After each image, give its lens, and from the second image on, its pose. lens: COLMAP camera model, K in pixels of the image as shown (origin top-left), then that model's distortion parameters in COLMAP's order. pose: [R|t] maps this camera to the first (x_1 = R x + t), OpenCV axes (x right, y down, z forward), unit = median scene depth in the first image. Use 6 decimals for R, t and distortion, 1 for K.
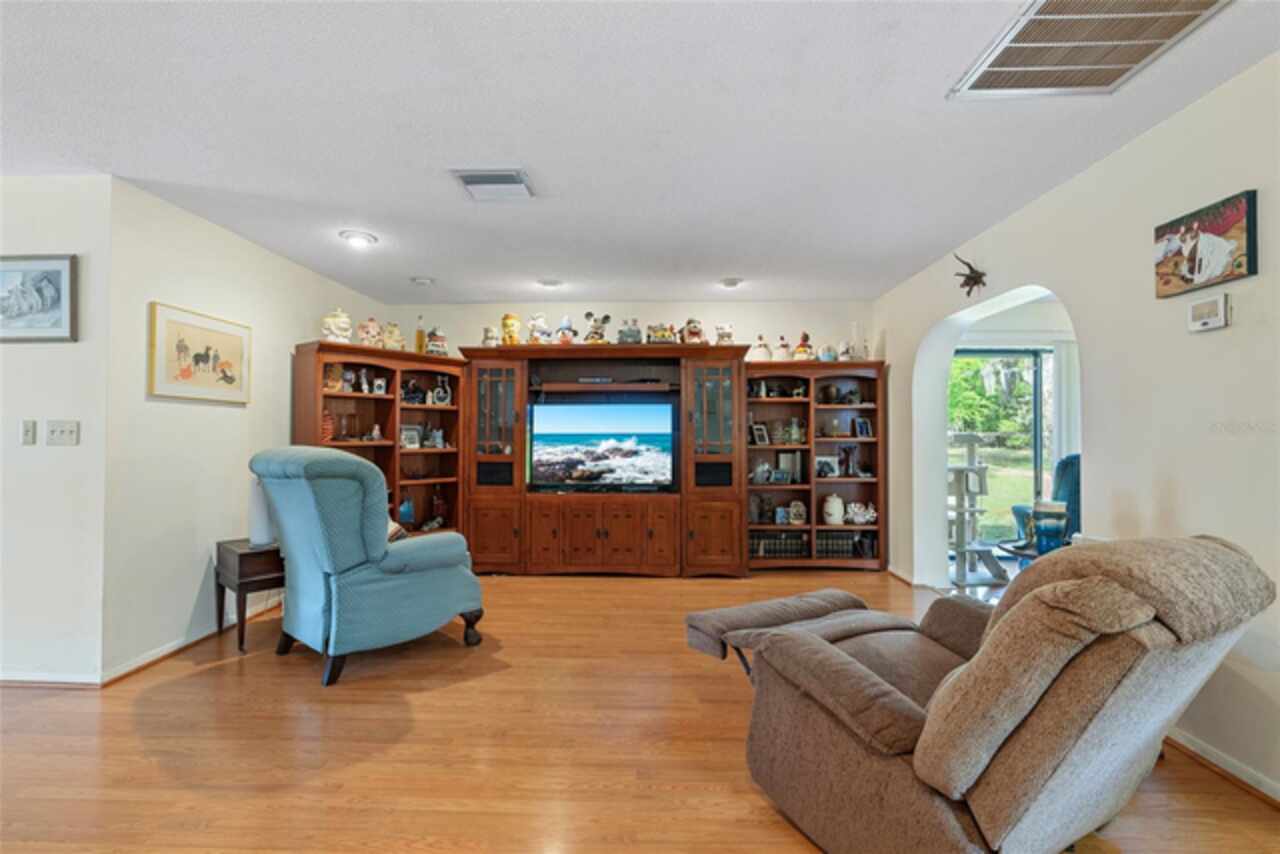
lens RADIAL K [[595.4, 0, 642.6], [0, 595.4, 425.4], [0, 0, 1]] dist [0.000139, 0.000022]
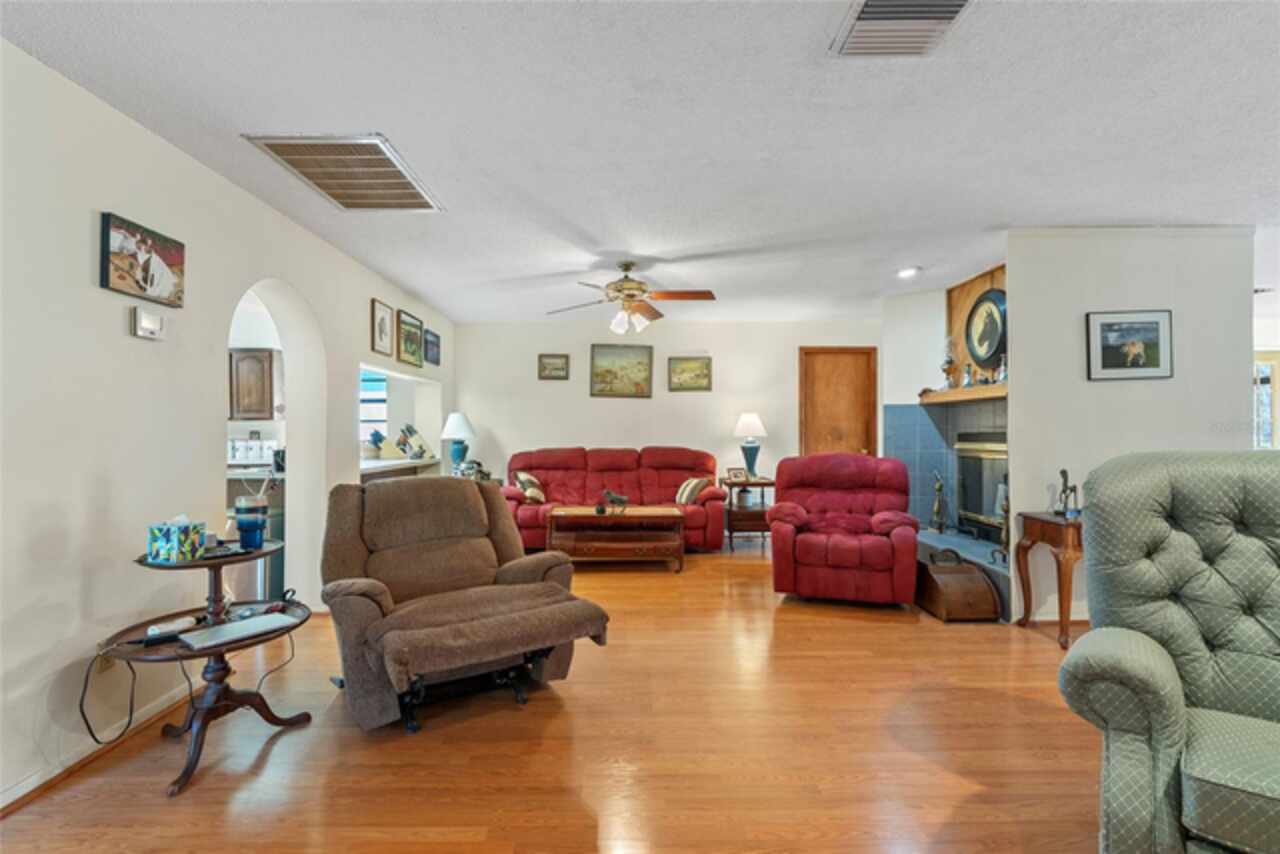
lens RADIAL K [[595.4, 0, 637.6], [0, 595.4, 426.9], [0, 0, 1]] dist [0.000139, 0.000022]
pose [[-0.998816, -0.000824, -0.048642, 0.076028], [0.000095, 0.999822, -0.018875, 0.028171], [0.048649, -0.018857, -0.998638, 2.124100]]
